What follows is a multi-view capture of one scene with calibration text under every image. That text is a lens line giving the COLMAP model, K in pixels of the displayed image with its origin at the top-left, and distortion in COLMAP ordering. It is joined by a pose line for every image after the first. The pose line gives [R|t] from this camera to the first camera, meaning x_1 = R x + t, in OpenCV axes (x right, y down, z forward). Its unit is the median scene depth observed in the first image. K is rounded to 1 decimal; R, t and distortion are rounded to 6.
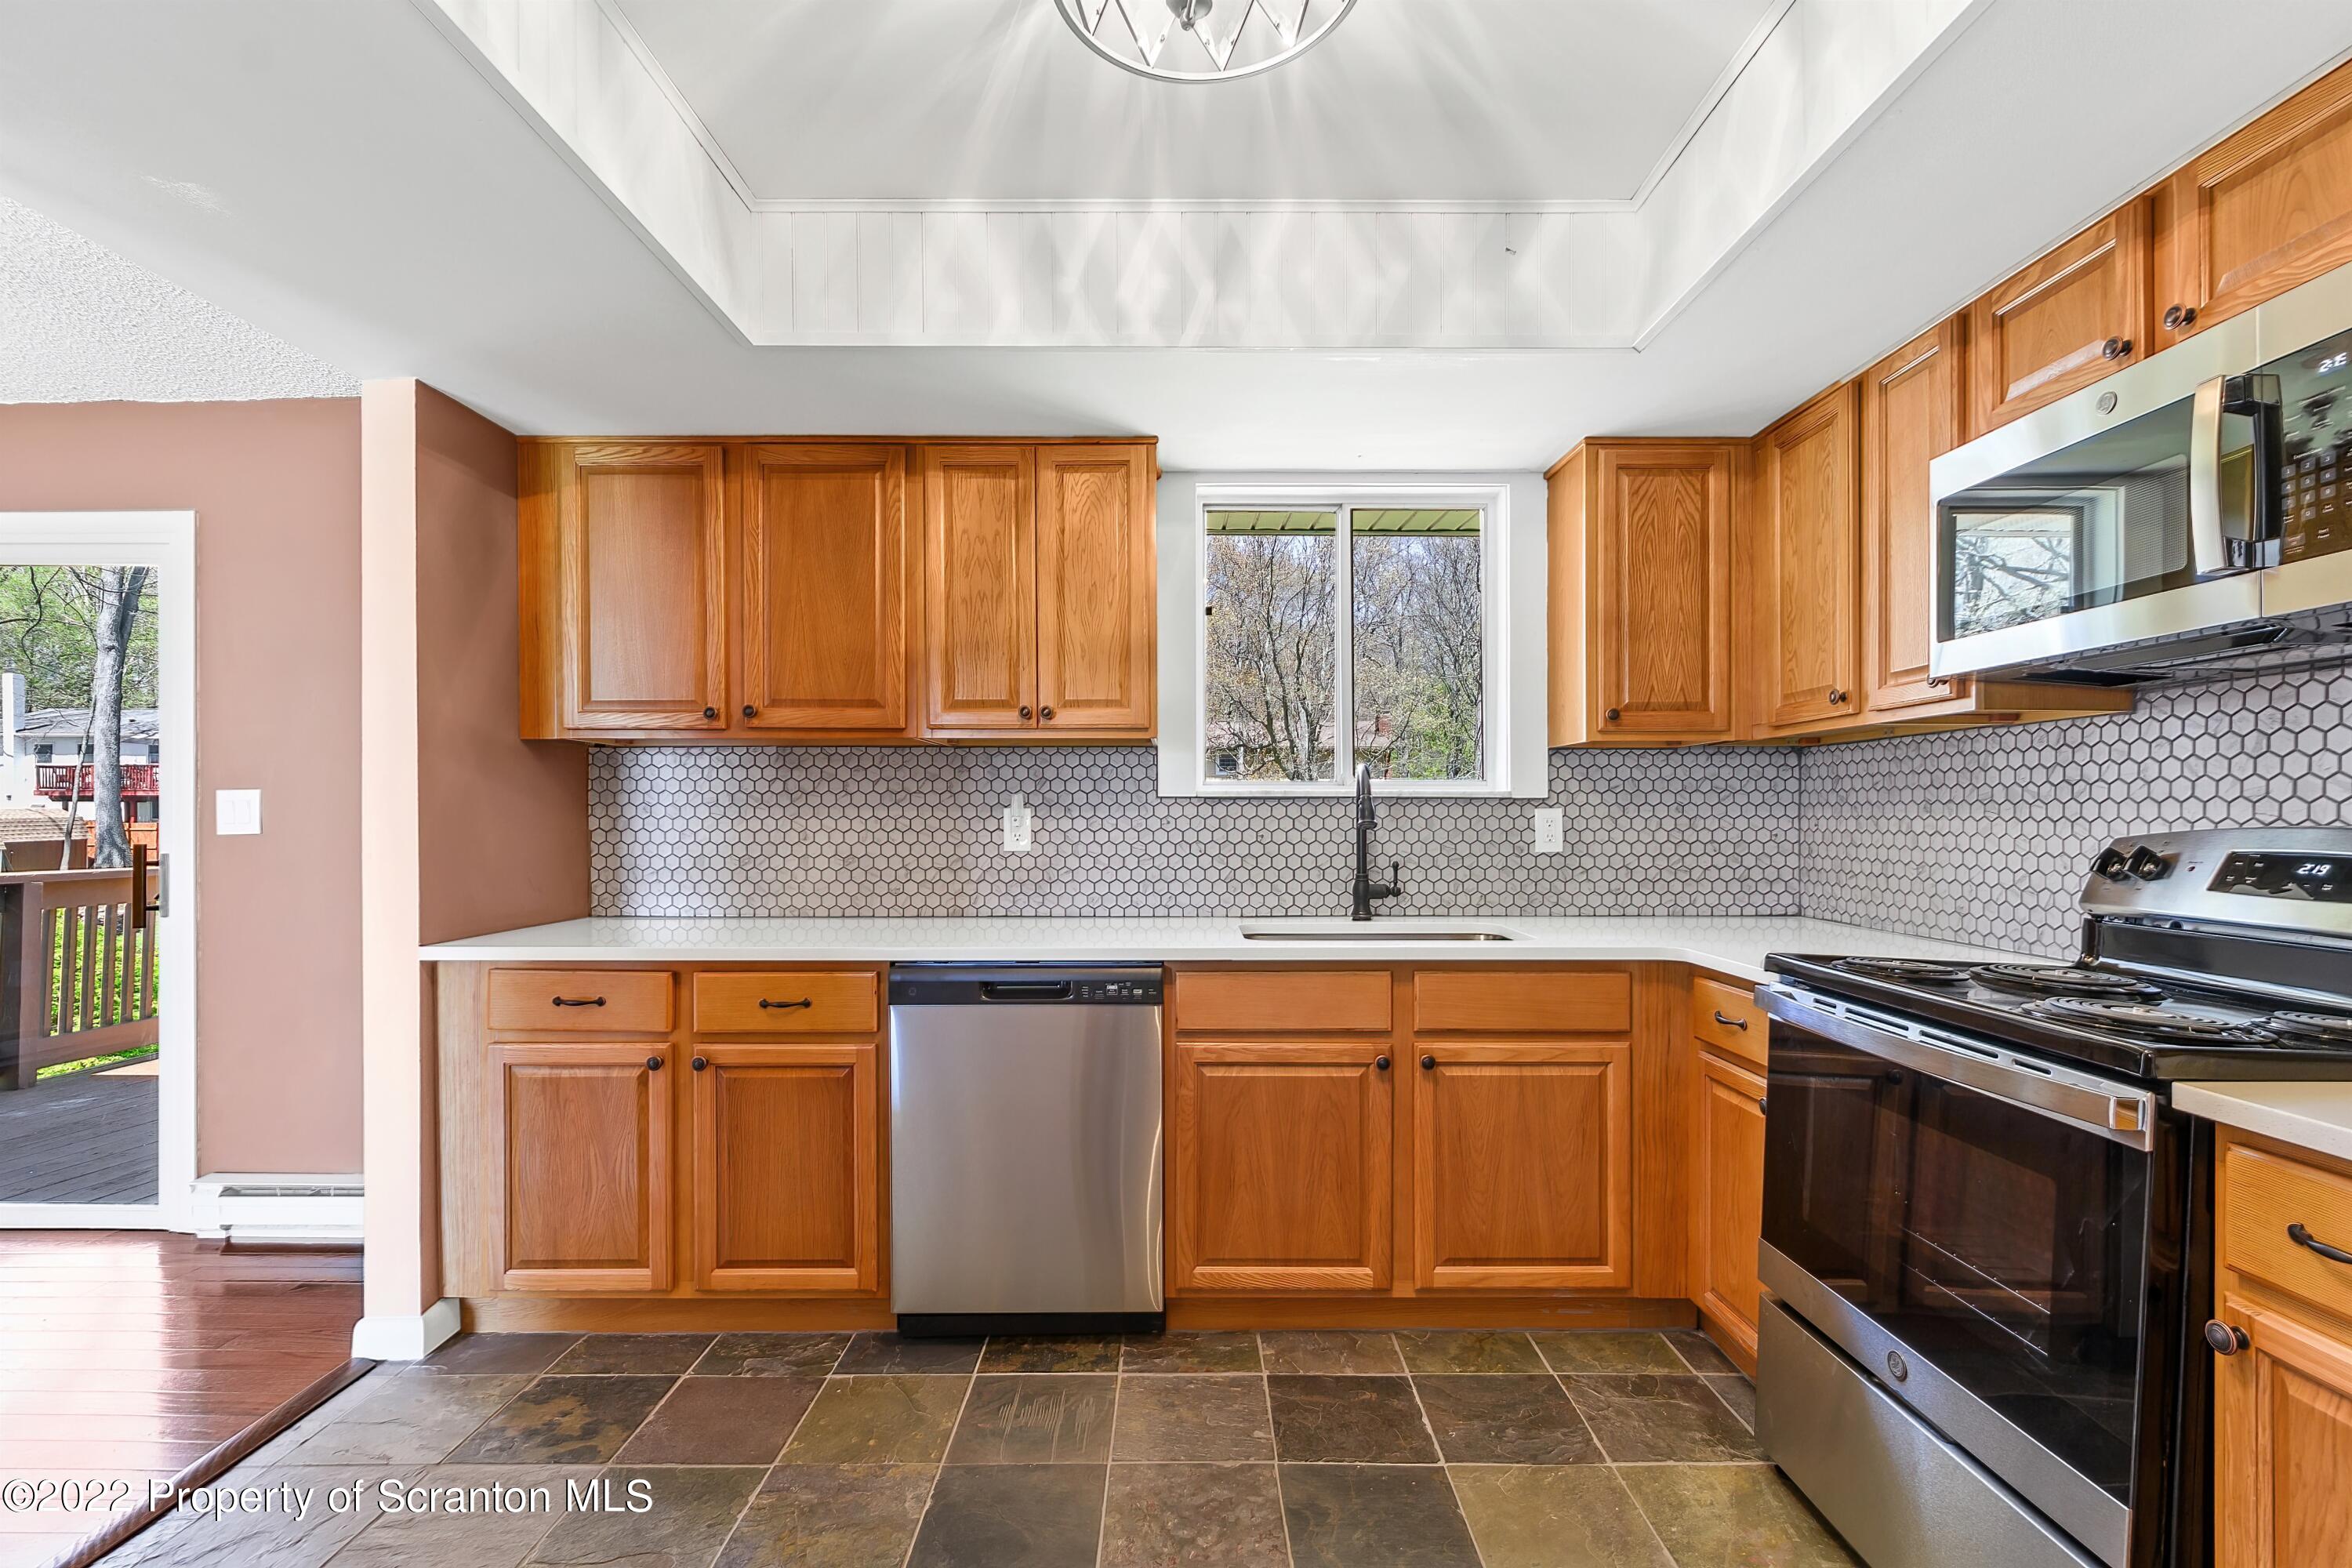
lens RADIAL K [[1048.3, 0, 1168.4], [0, 1048.3, 805.0], [0, 0, 1]] dist [-0.002376, -0.004350]
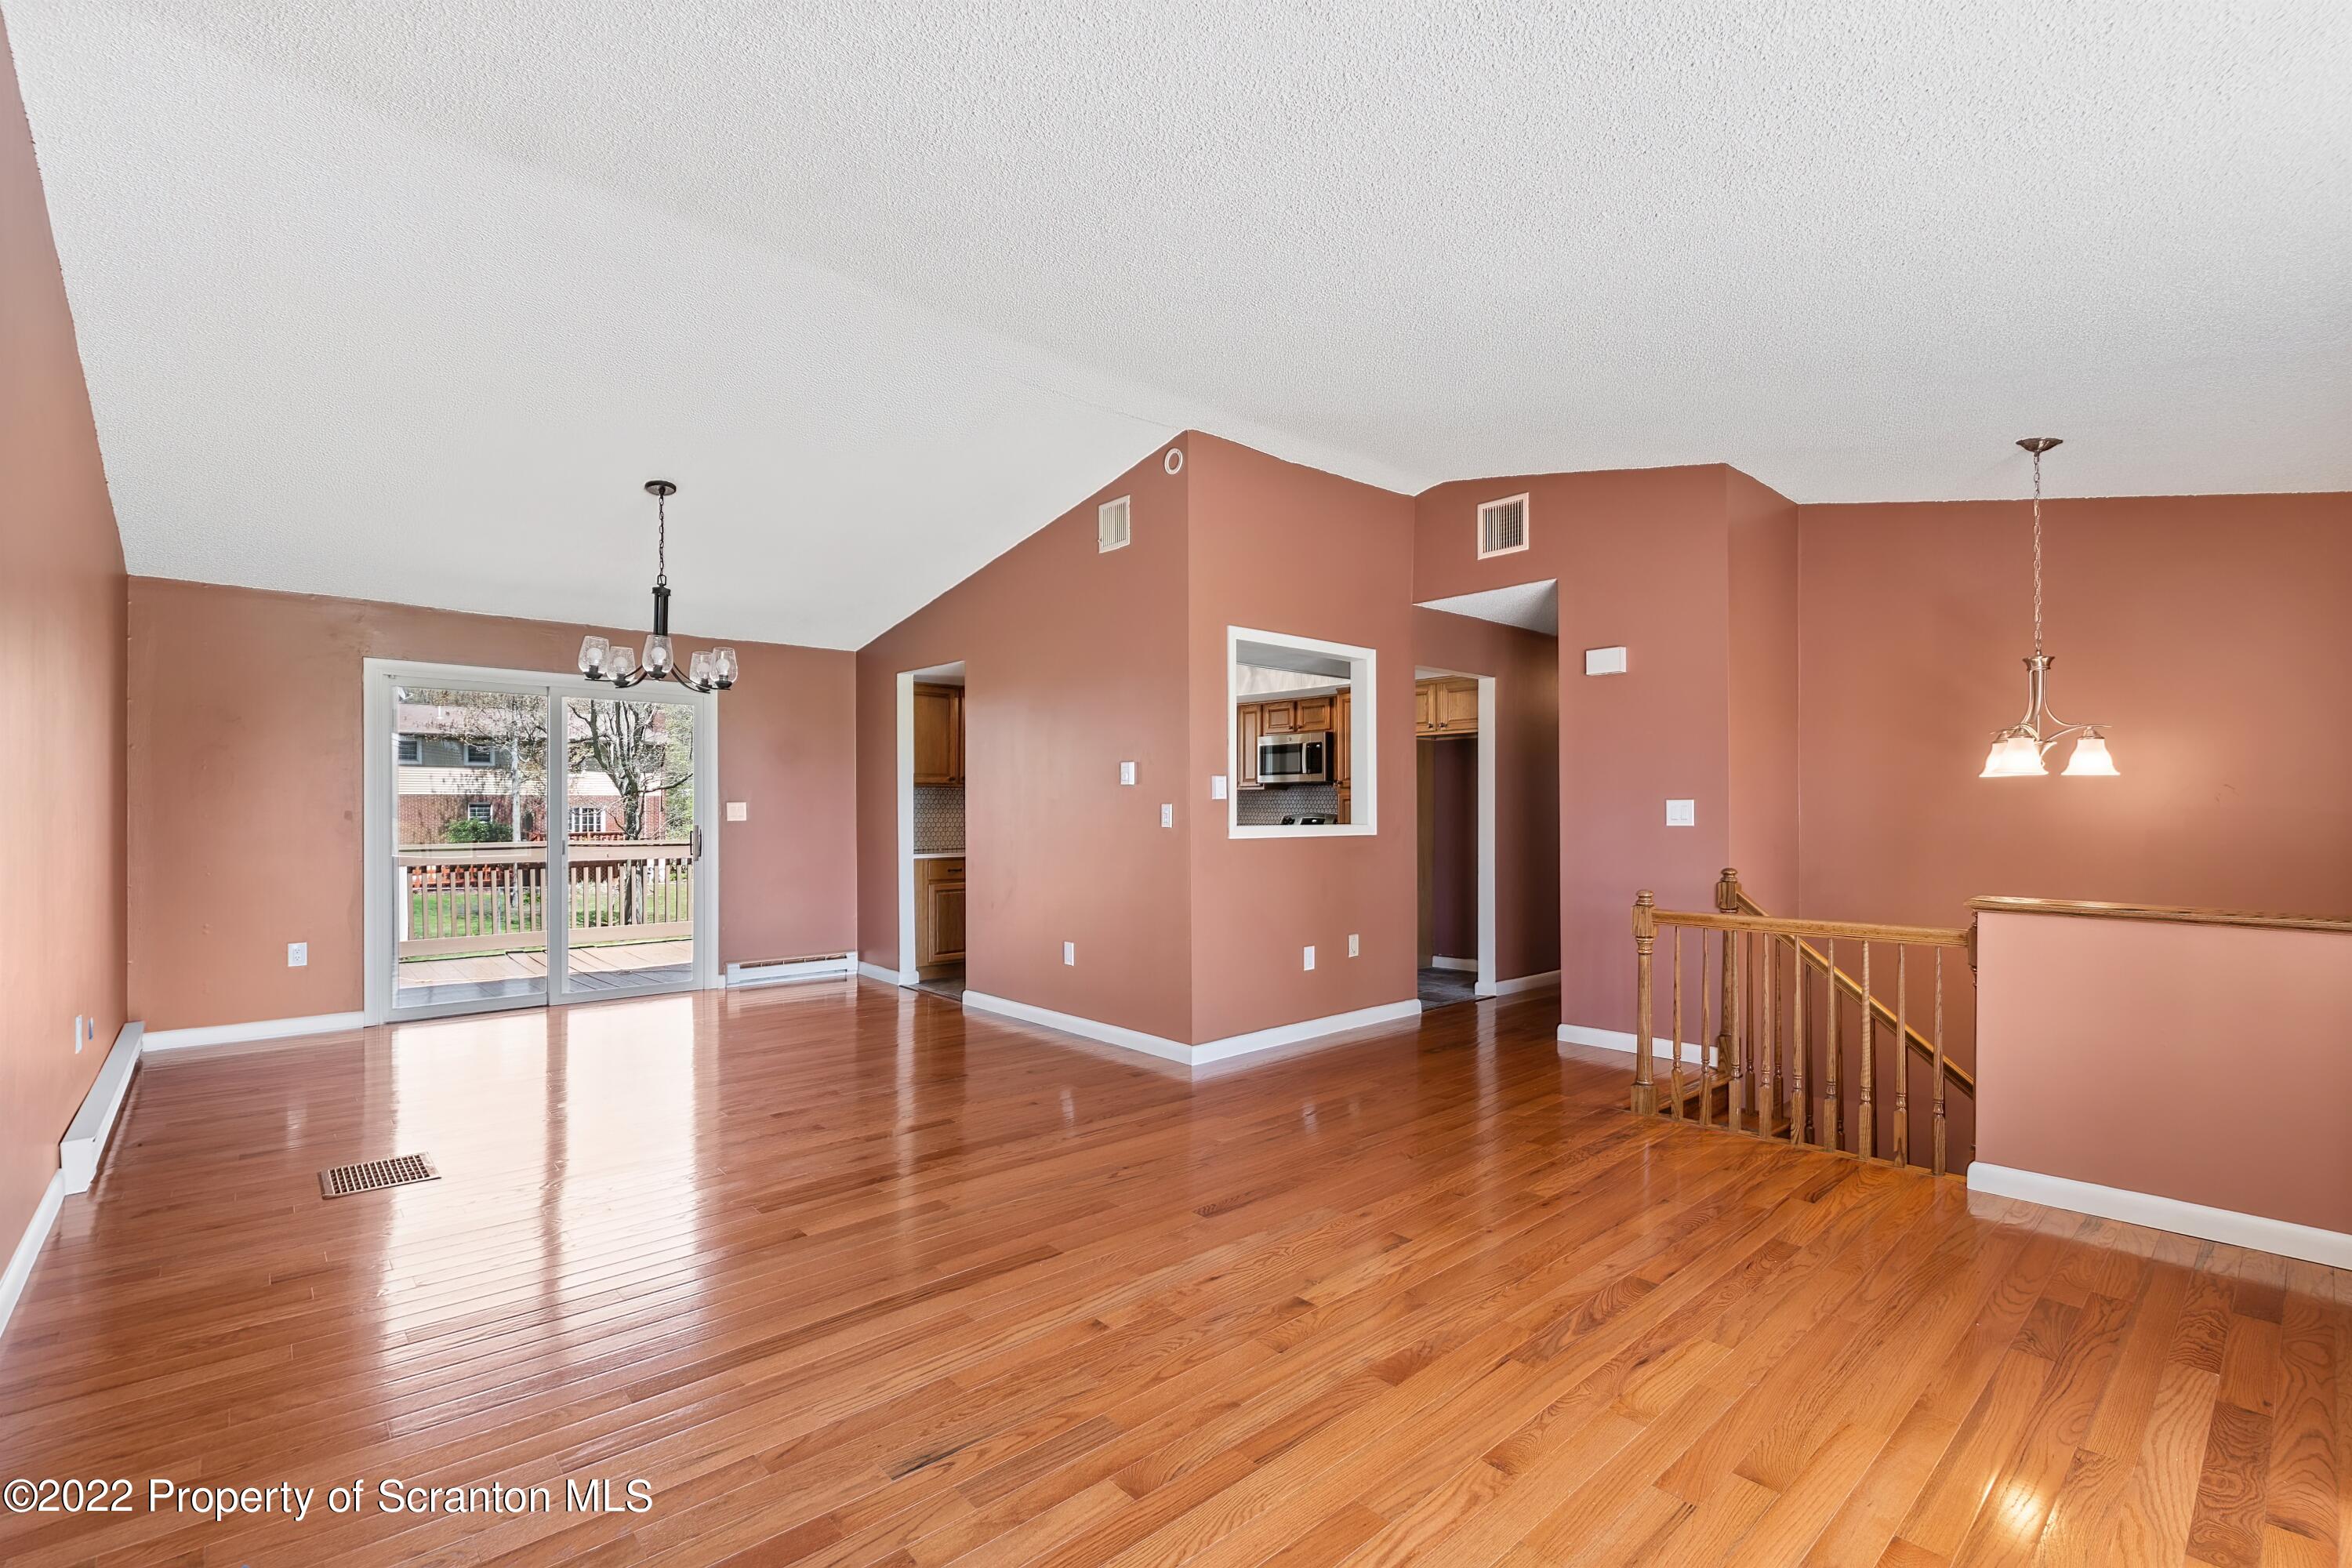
lens RADIAL K [[1048.3, 0, 1172.0], [0, 1048.3, 808.0], [0, 0, 1]] dist [-0.002376, -0.004350]
pose [[0.749231, -0.000479, 0.662308, -2.082251], [-0.005164, 0.999965, 0.006565, -0.028072], [-0.662288, -0.008339, 0.749203, -1.769919]]
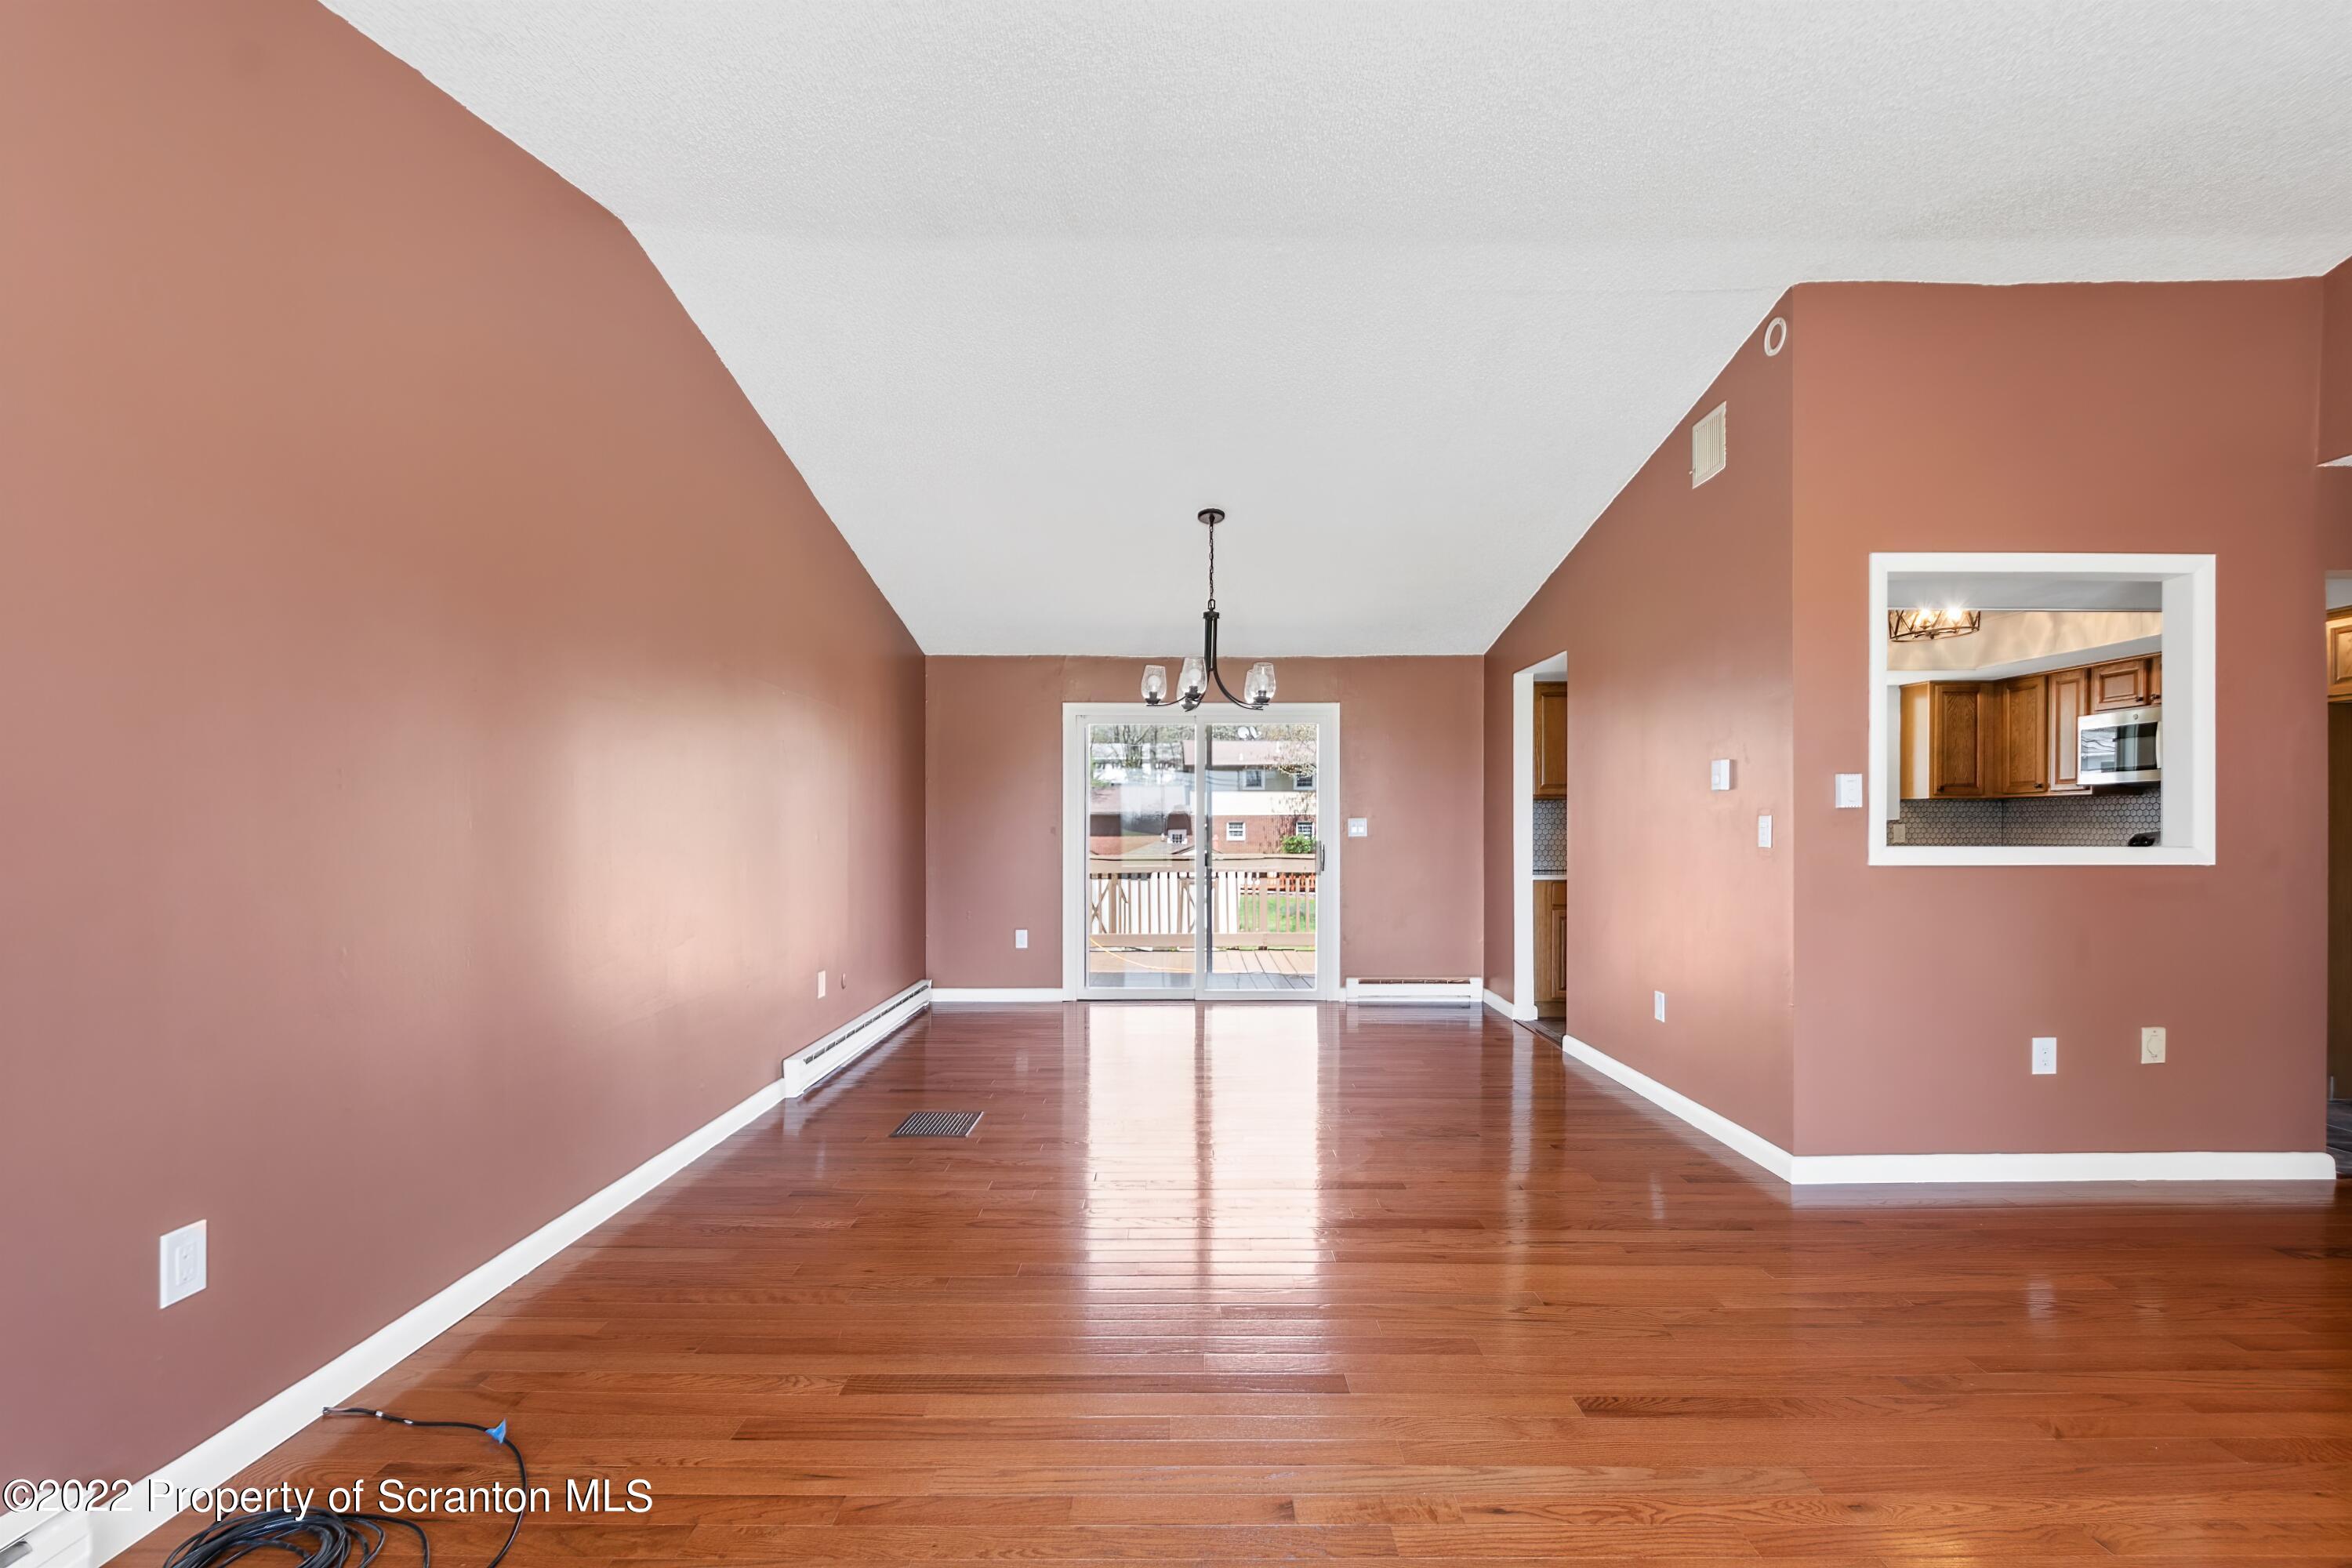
lens RADIAL K [[1048.3, 0, 1167.0], [0, 1048.3, 837.2], [0, 0, 1]] dist [-0.002376, -0.004350]
pose [[0.999943, -0.002291, -0.010453, -1.564393], [0.002492, 0.999812, 0.019238, -0.022792], [0.010407, -0.019263, 0.999760, -1.719096]]
